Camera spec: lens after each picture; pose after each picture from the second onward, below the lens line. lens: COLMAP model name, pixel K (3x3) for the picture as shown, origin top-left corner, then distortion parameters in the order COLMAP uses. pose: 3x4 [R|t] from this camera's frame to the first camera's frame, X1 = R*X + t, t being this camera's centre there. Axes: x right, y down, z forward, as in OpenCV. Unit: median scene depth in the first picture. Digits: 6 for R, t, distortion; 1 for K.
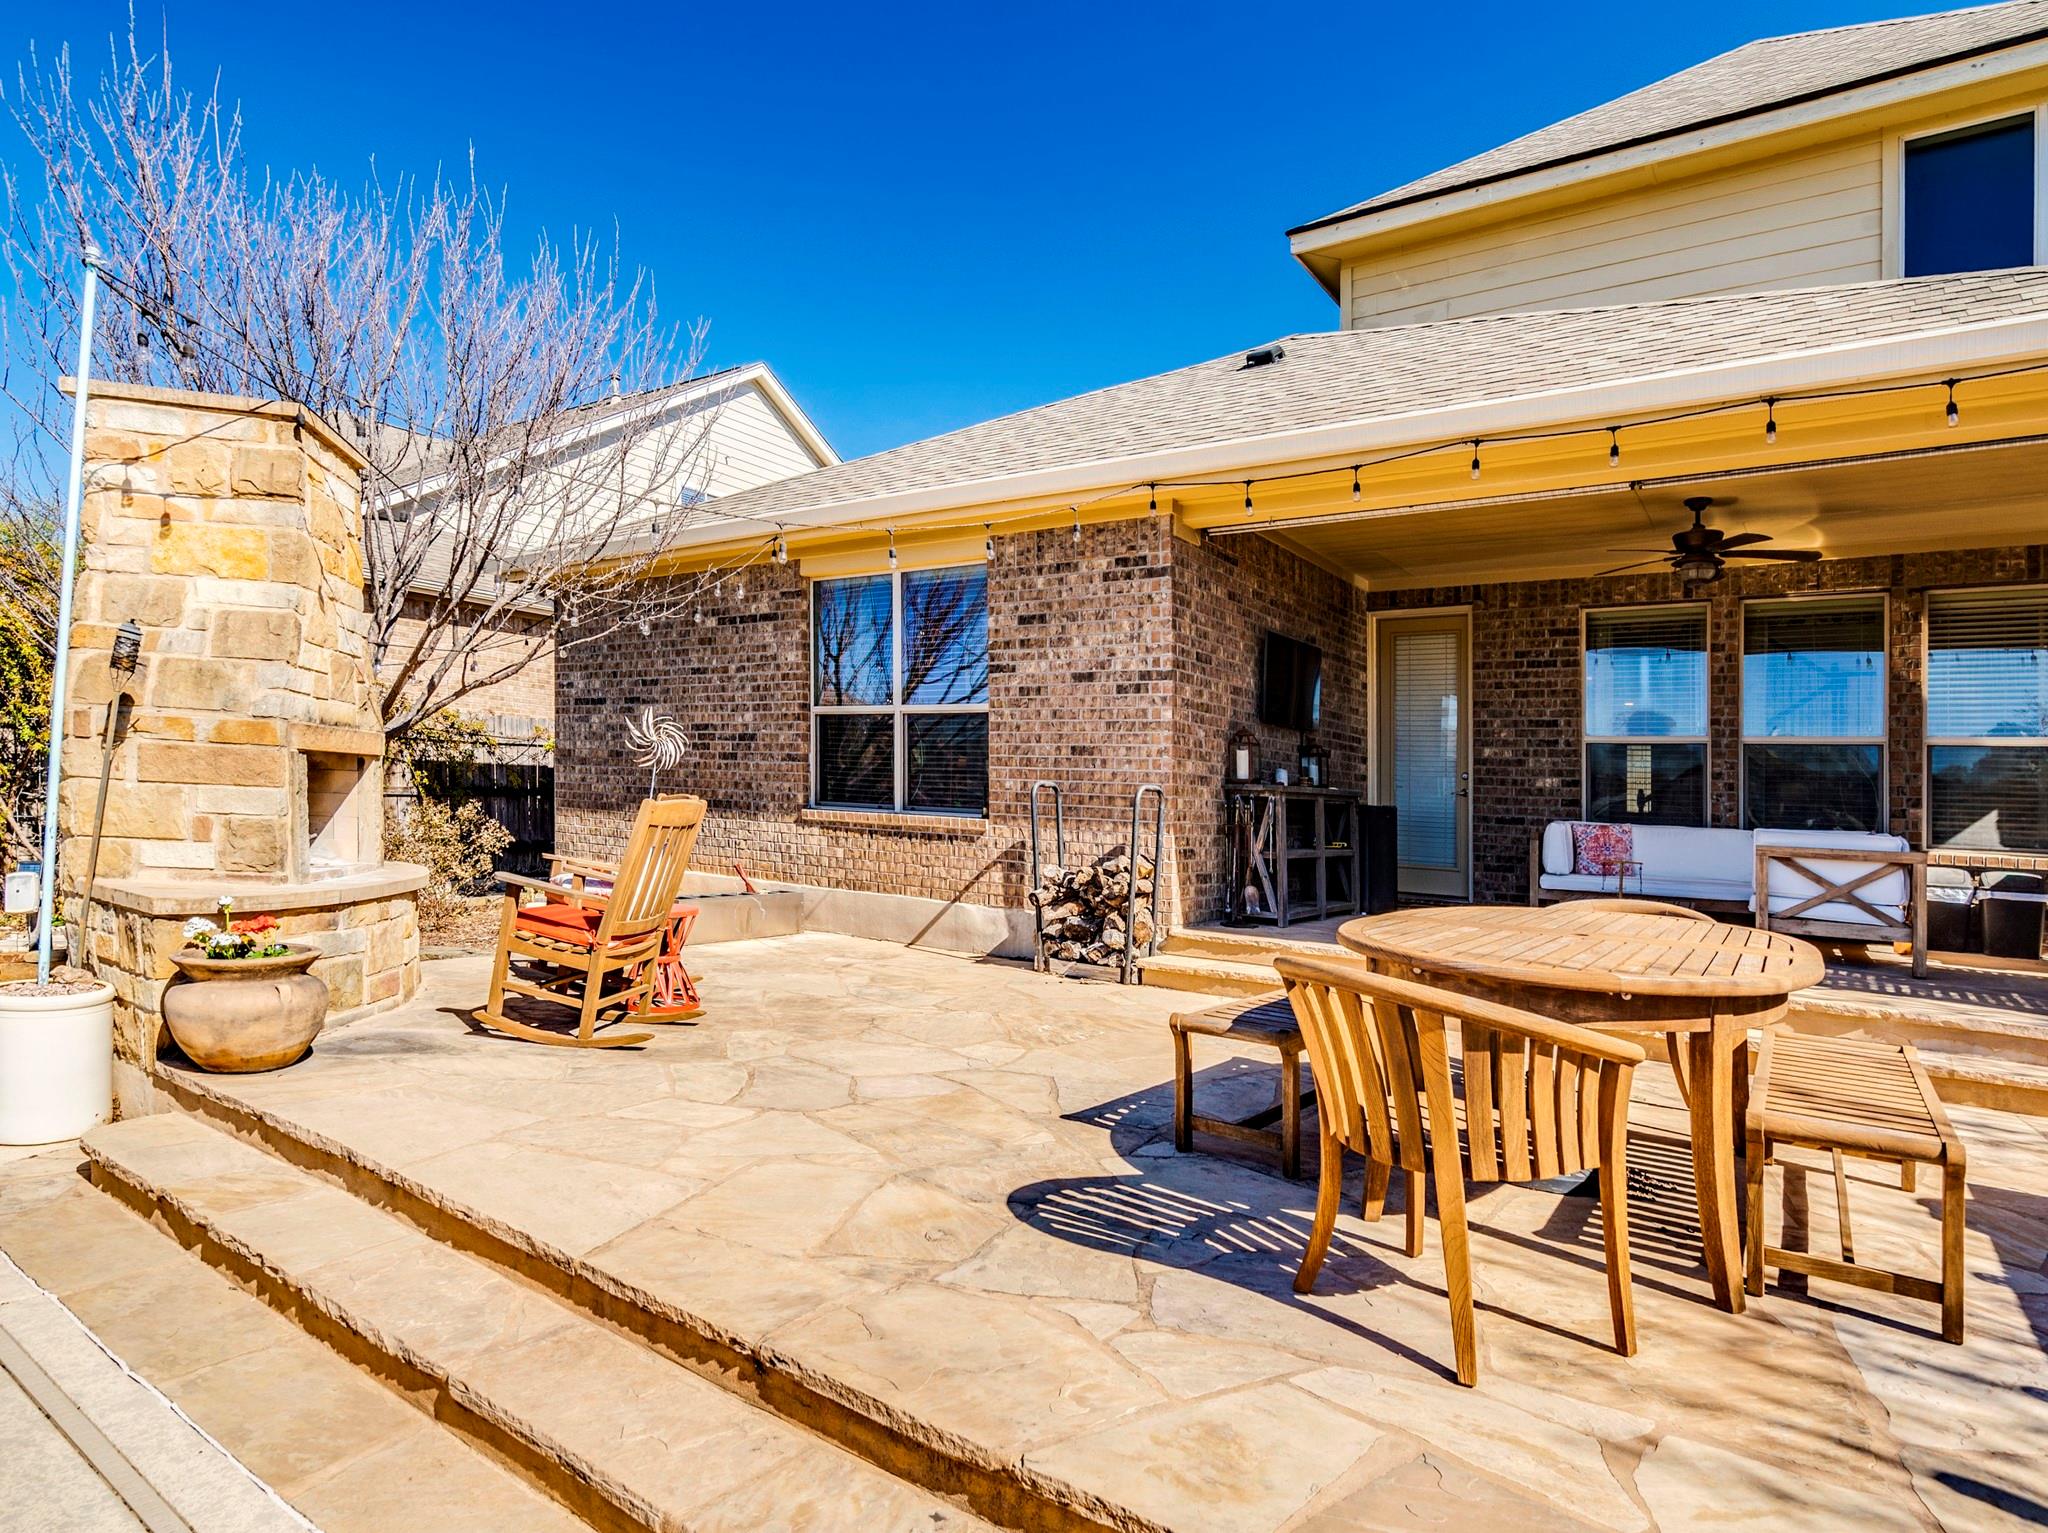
lens RADIAL K [[1052.0, 0, 1020.9], [0, 1052.0, 767.5], [0, 0, 1]] dist [-0.016661, 0.008474]
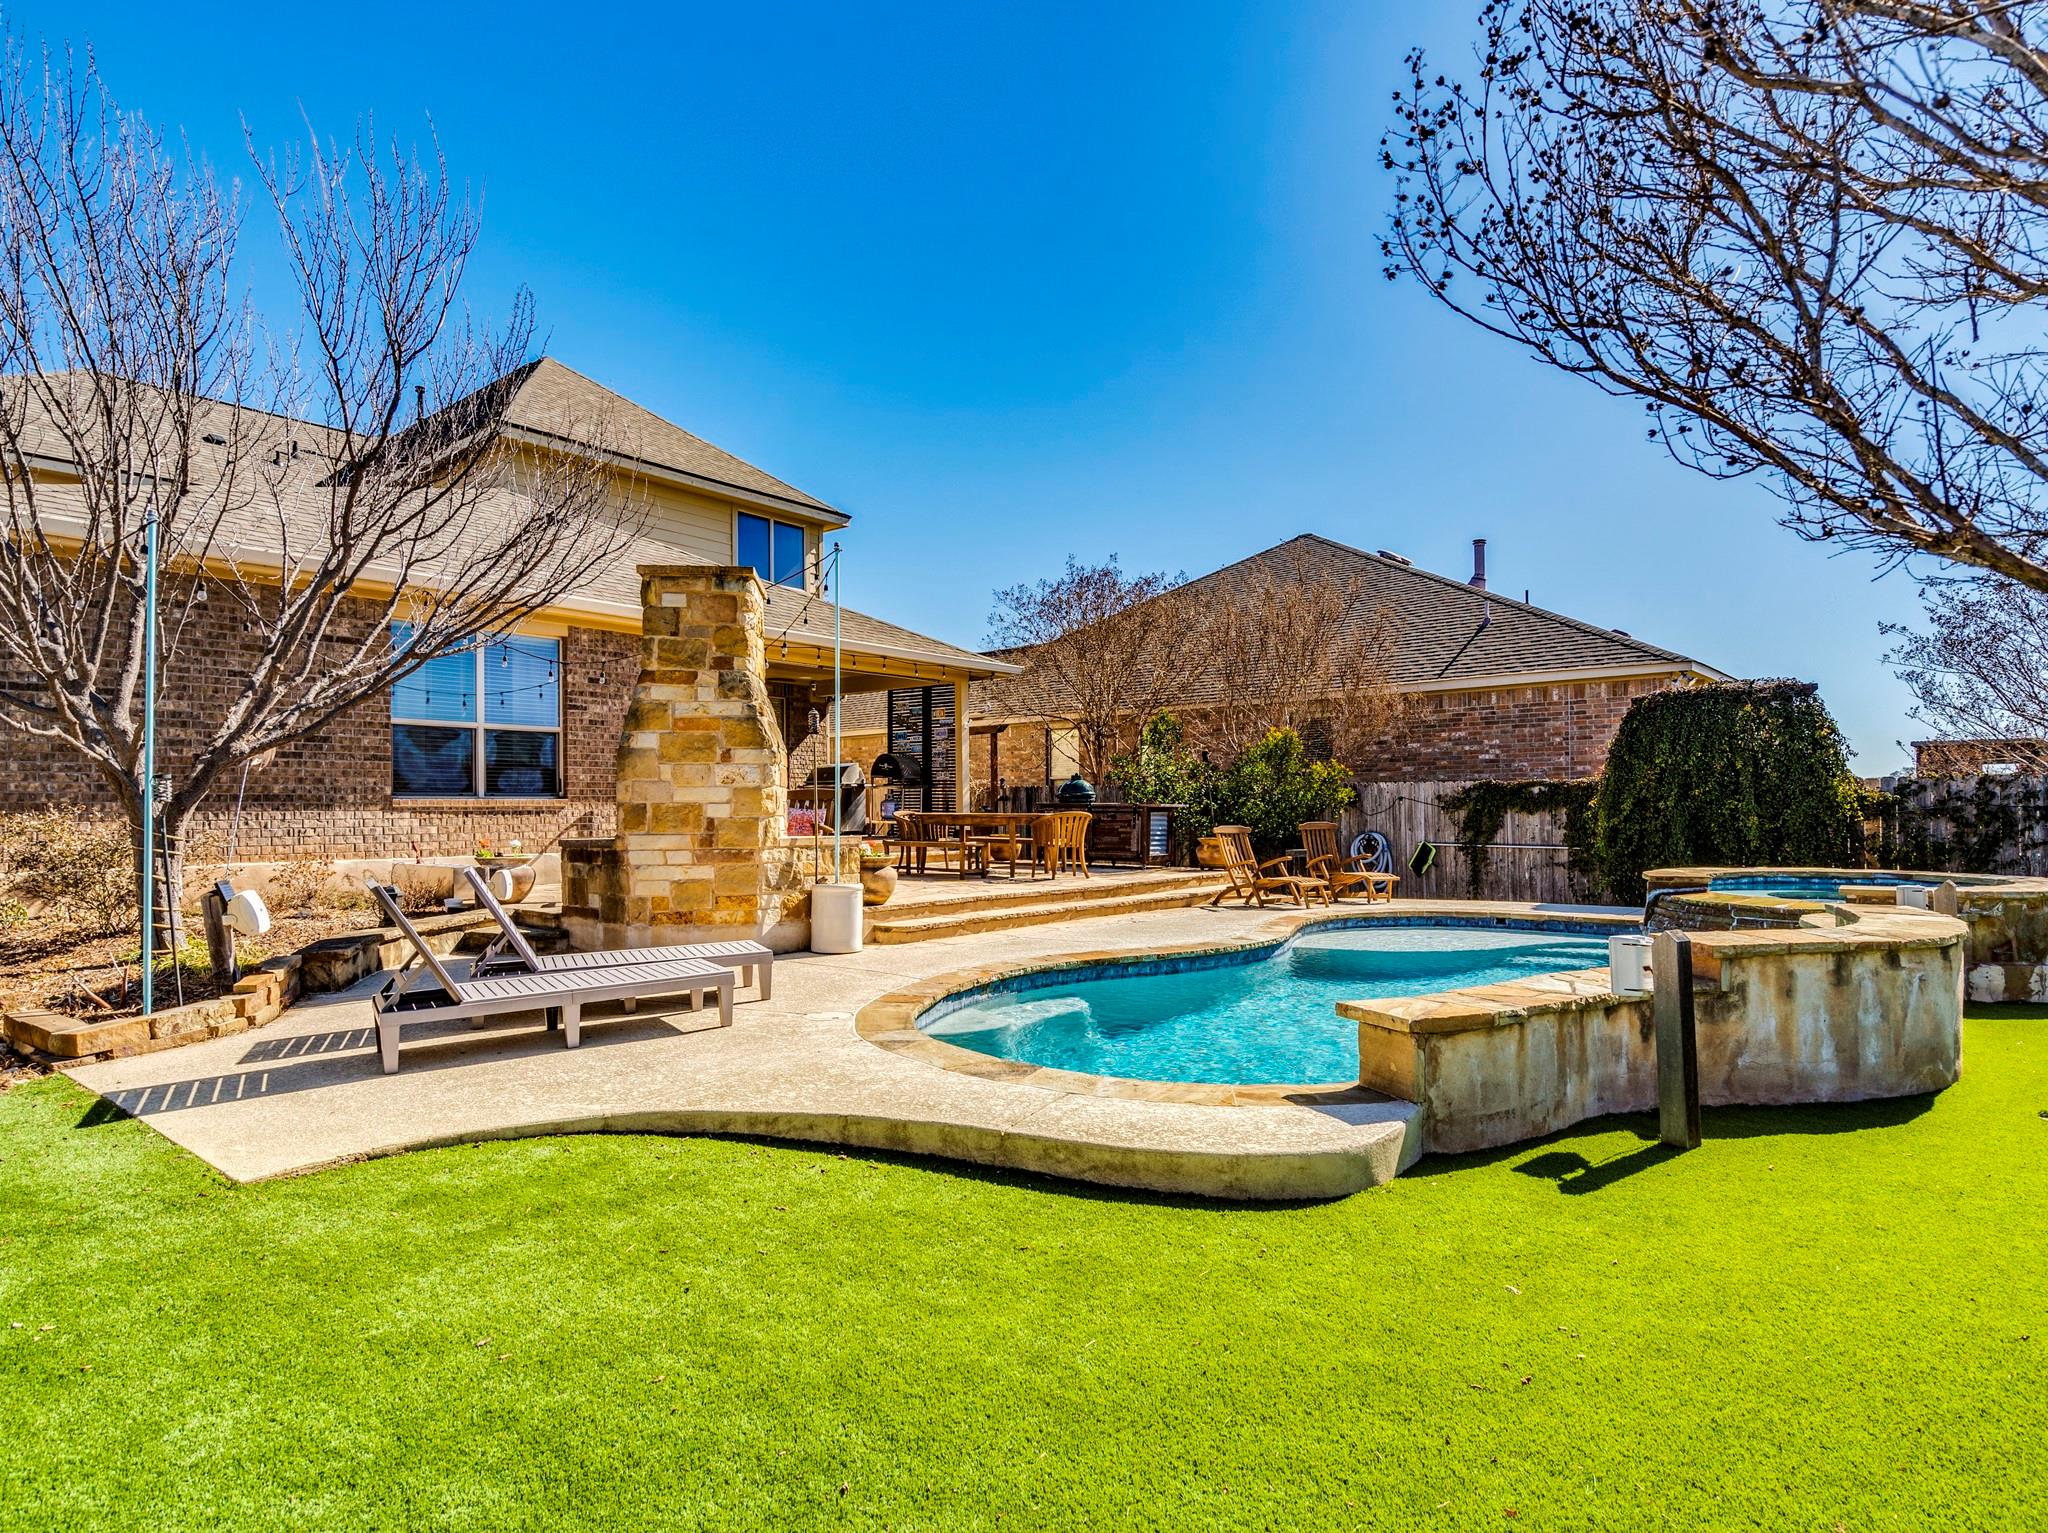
lens RADIAL K [[1052.0, 0, 1020.9], [0, 1052.0, 767.5], [0, 0, 1]] dist [-0.016661, 0.008474]
pose [[0.128782, 0.018444, 0.991501, -1.418266], [0.011917, 0.999726, -0.020144, 0.037967], [-0.991601, 0.014410, 0.128527, 0.089837]]
